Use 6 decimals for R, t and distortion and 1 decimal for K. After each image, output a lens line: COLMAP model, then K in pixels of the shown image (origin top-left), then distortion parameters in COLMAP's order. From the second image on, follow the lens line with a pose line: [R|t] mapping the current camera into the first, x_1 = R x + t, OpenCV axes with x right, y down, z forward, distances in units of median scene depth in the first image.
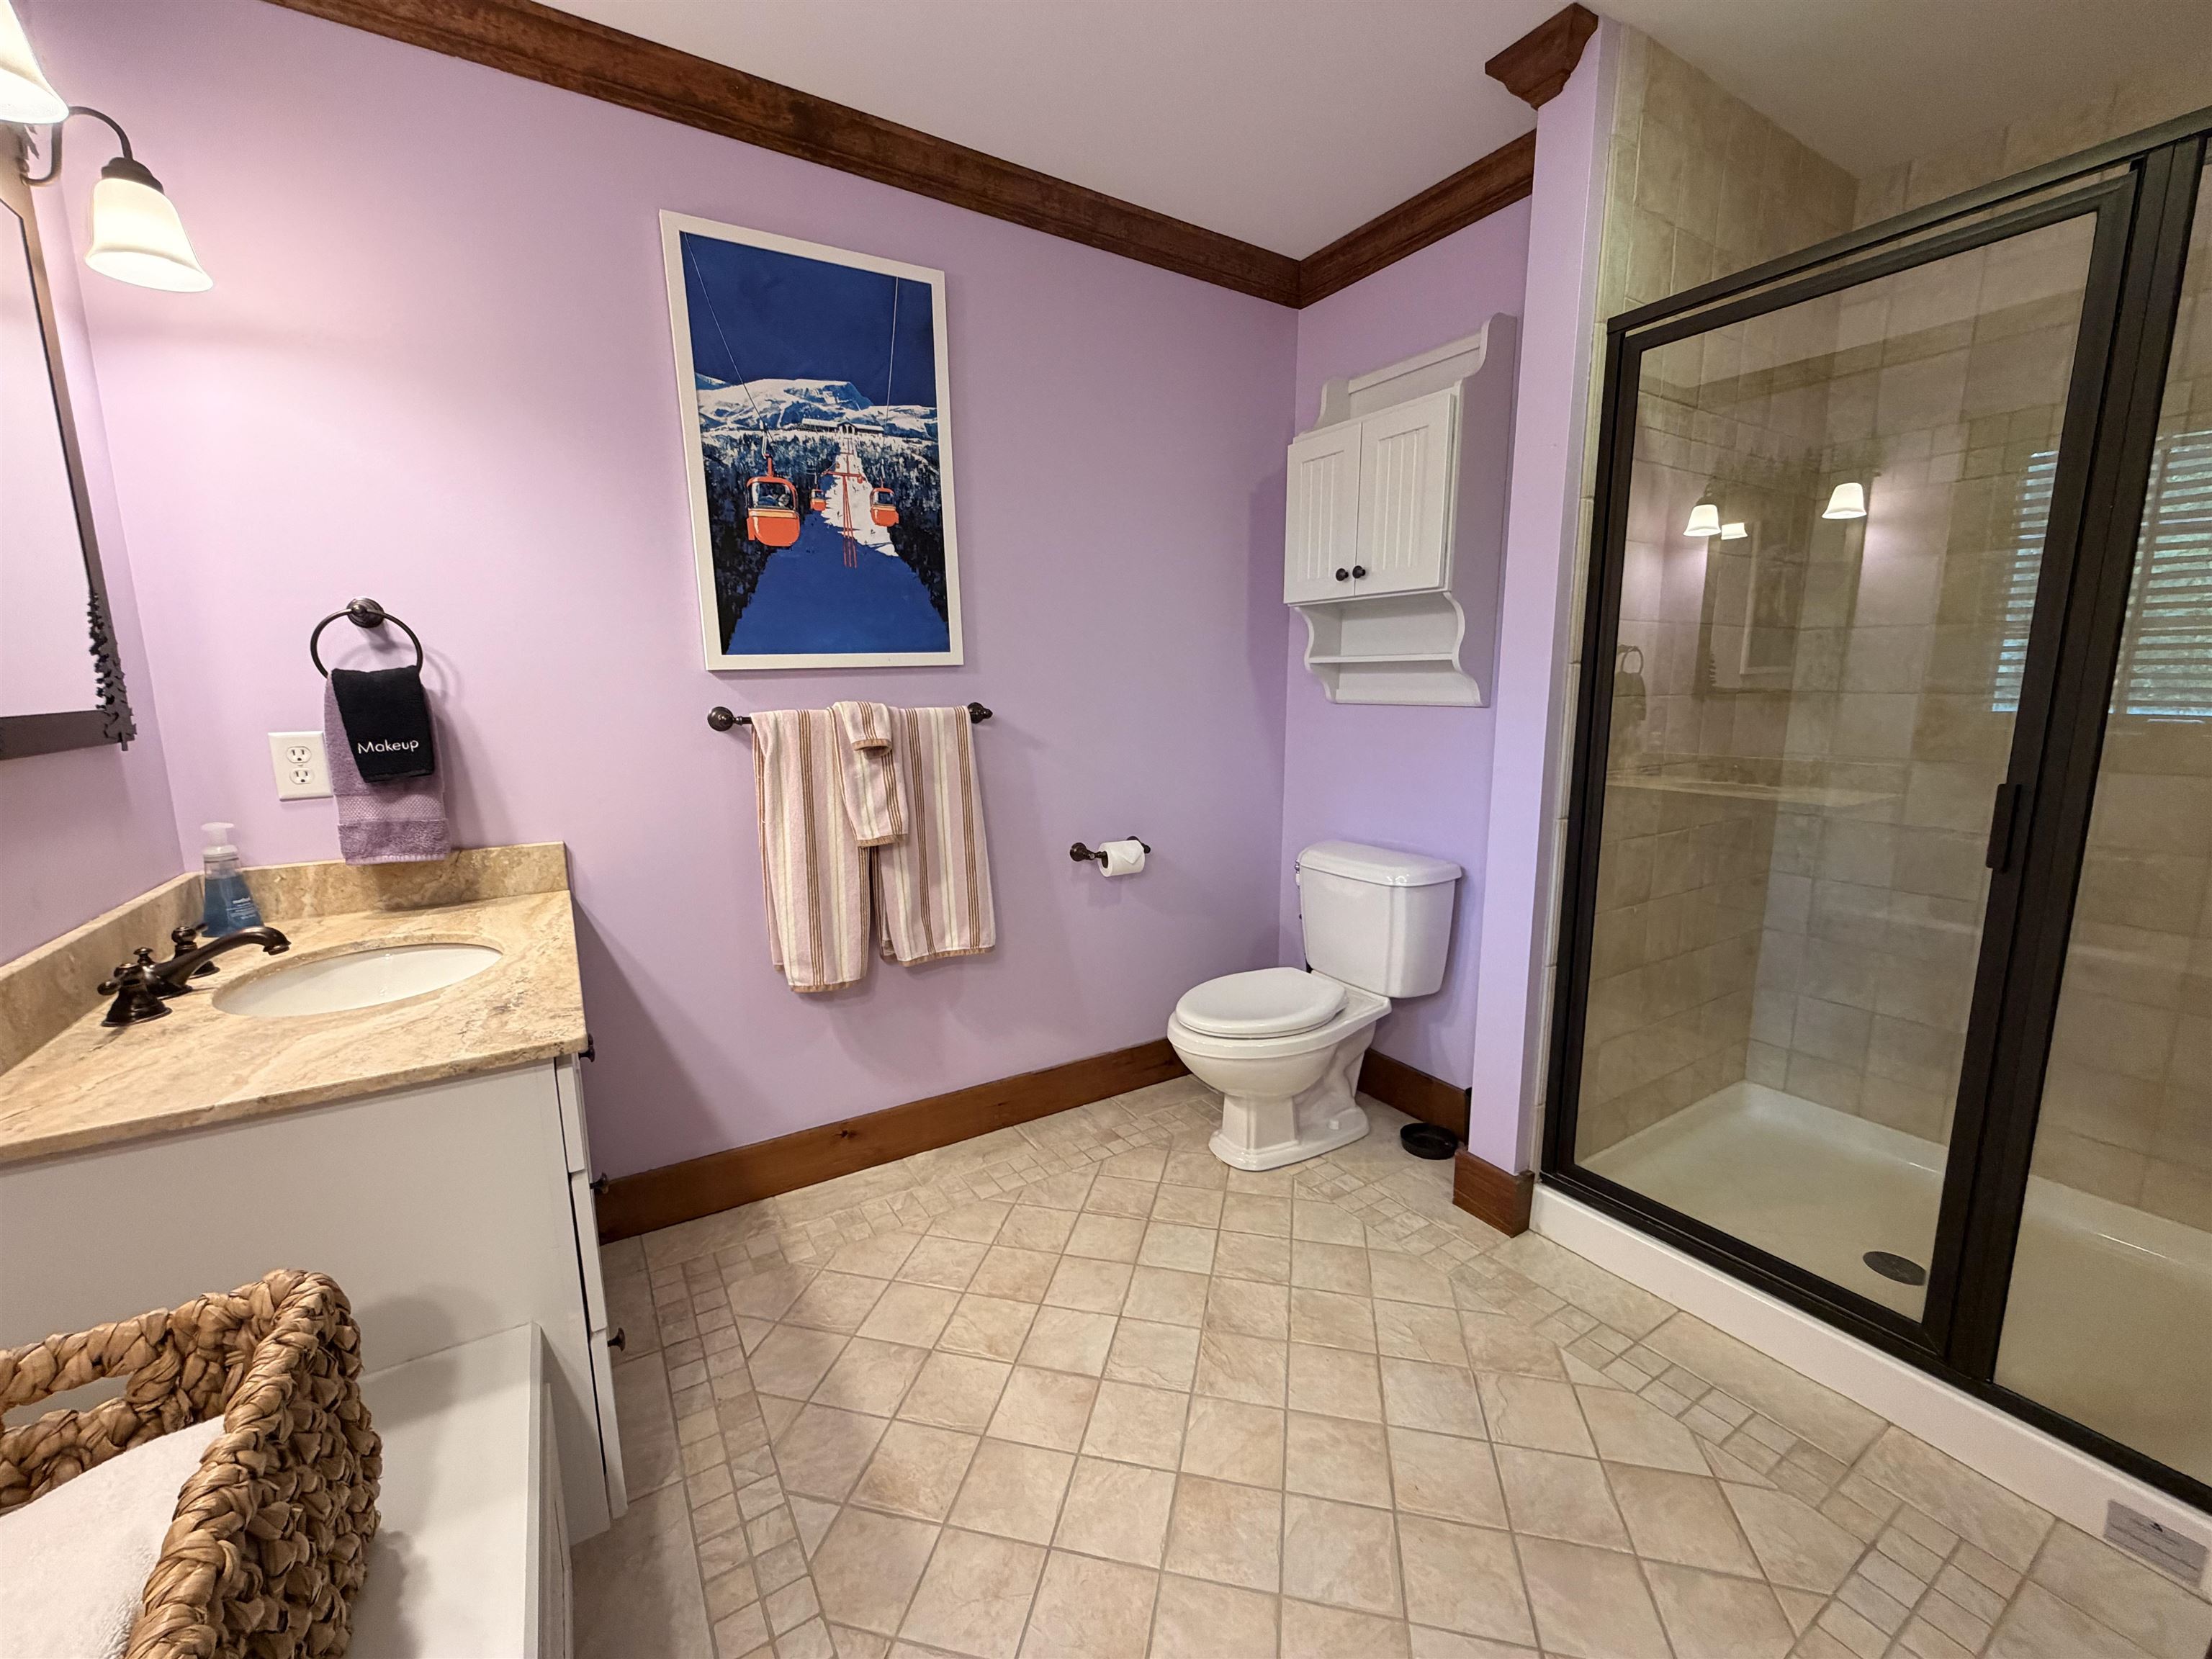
lens RADIAL K [[881.0, 0, 1102.7], [0, 881.0, 829.2], [0, 0, 1]] dist [-0.001357, 0.000508]
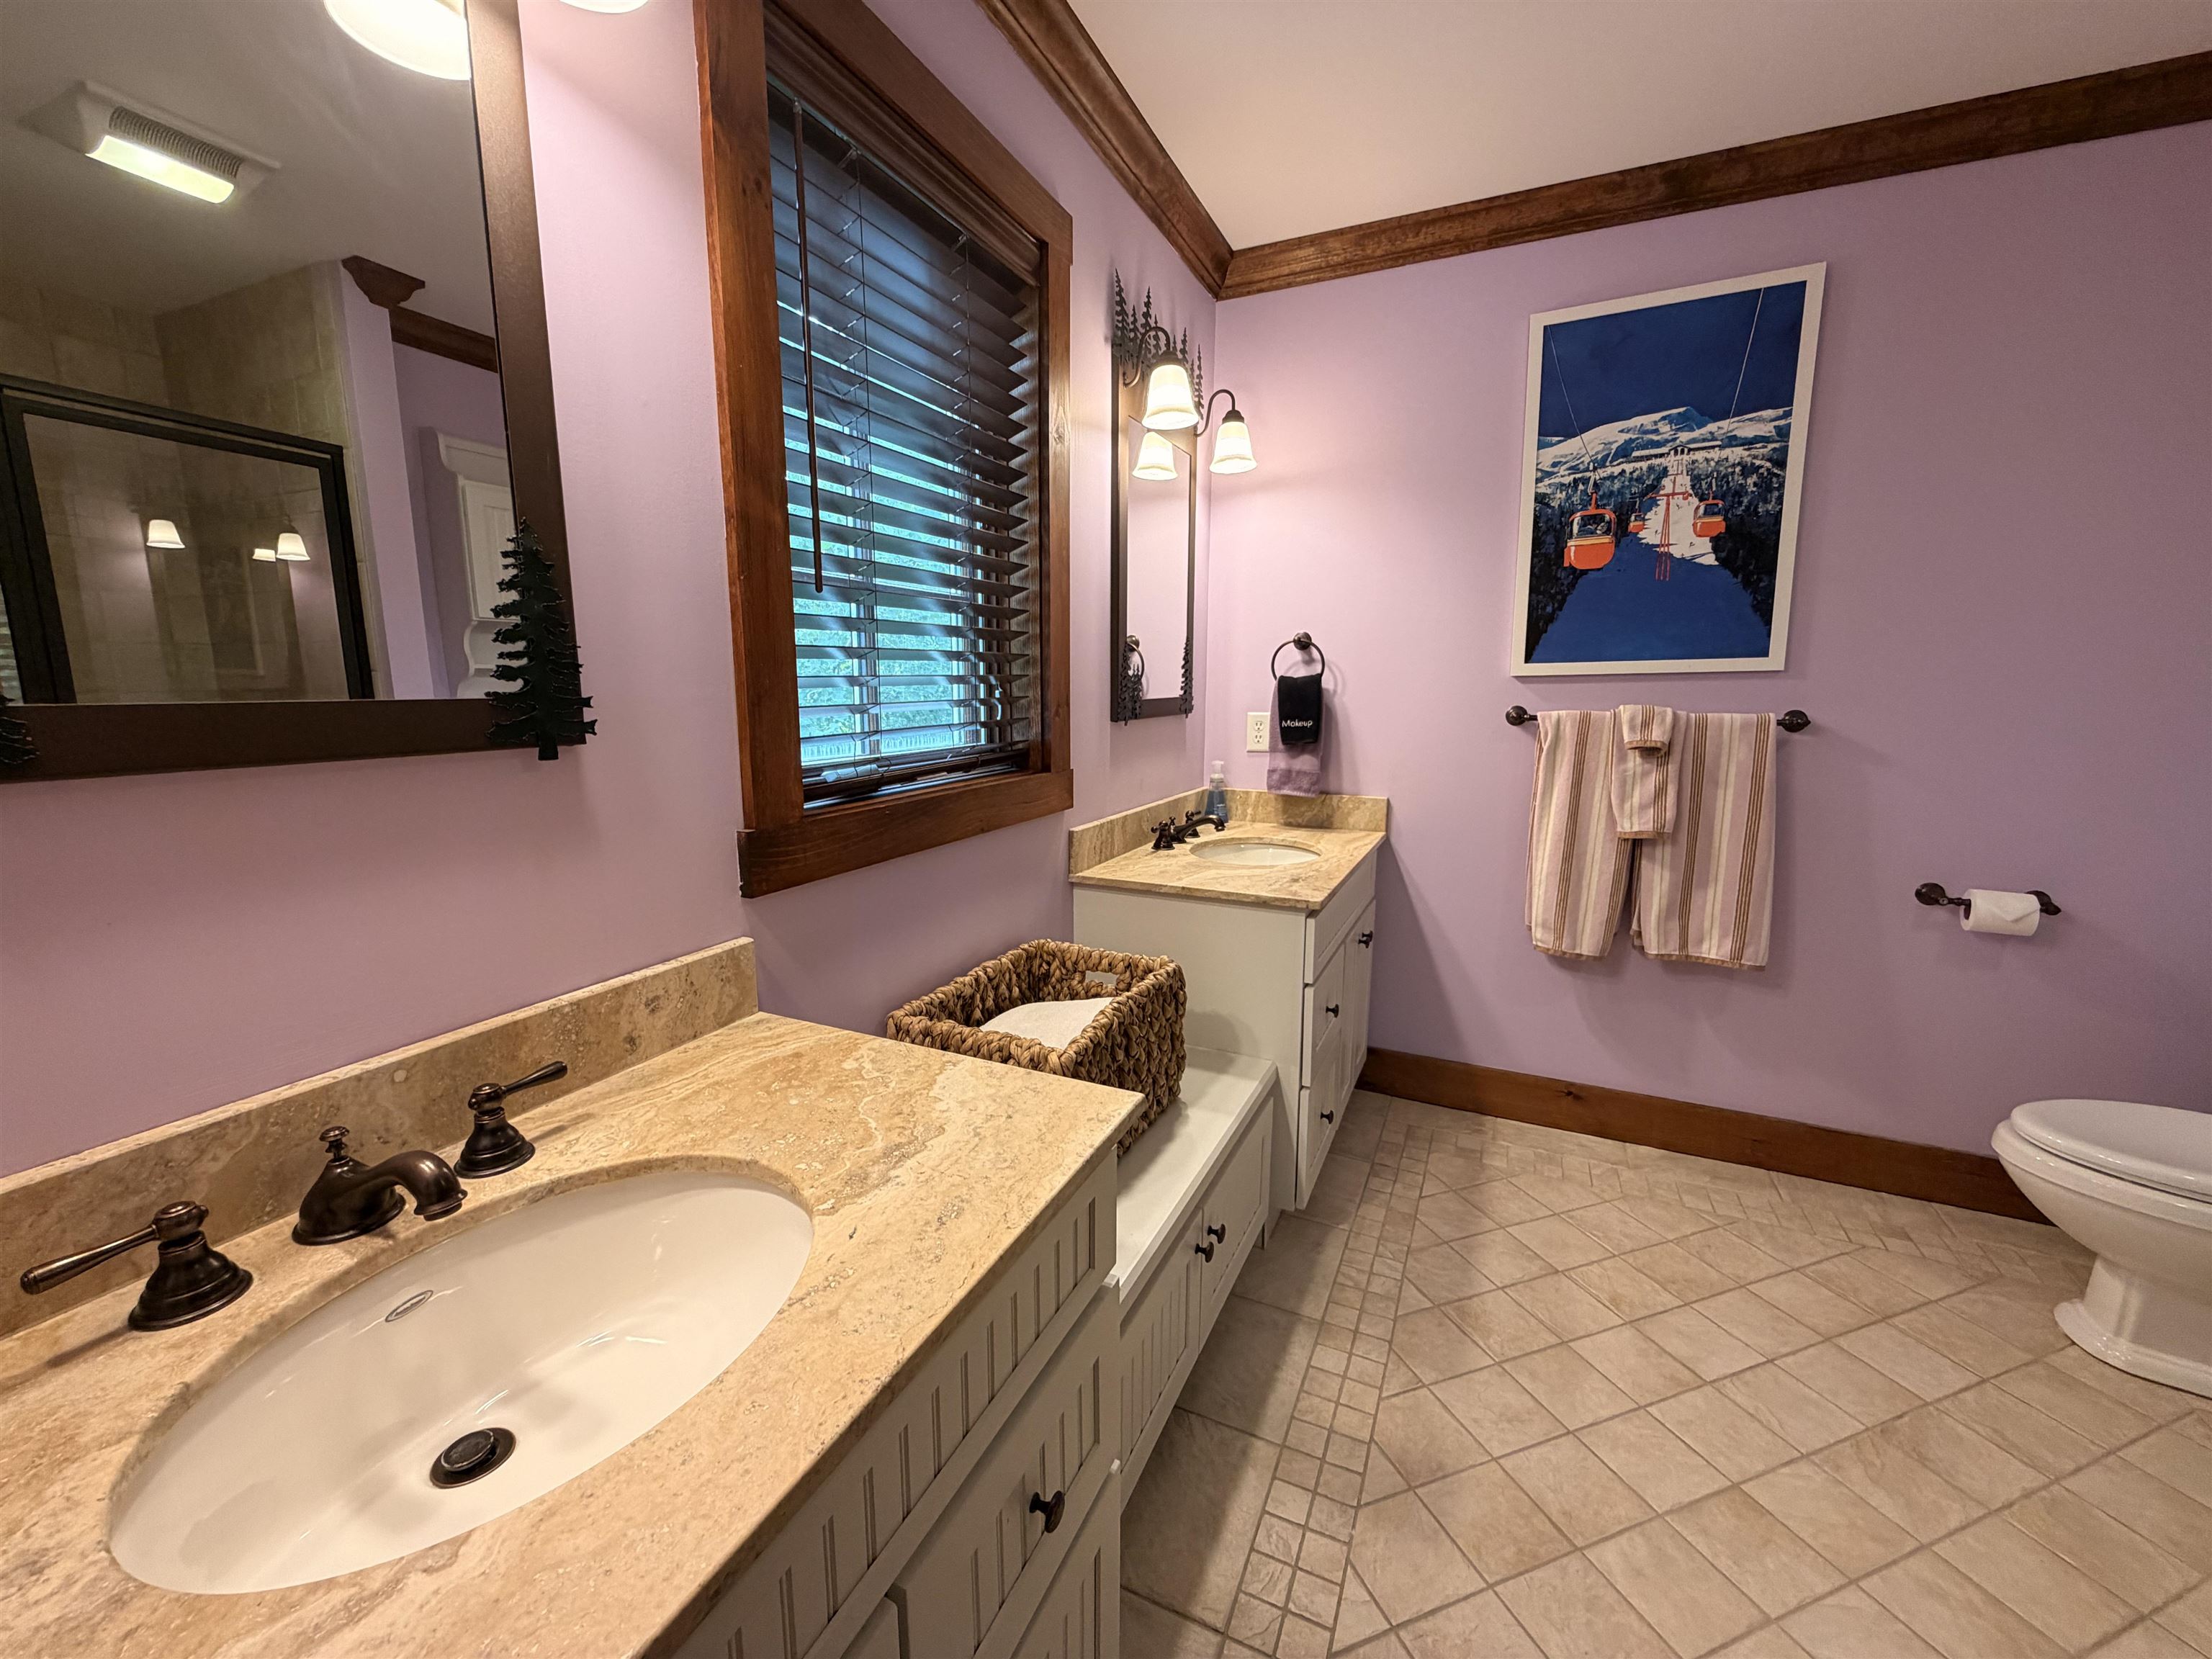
lens RADIAL K [[881.0, 0, 1105.4], [0, 881.0, 822.9], [0, 0, 1]] dist [-0.001357, 0.000508]
pose [[0.542591, 0.140651, -0.828138, 0.295635], [-0.145508, 0.986716, 0.072248, 0.016842], [0.827298, 0.081300, 0.555849, -0.143909]]
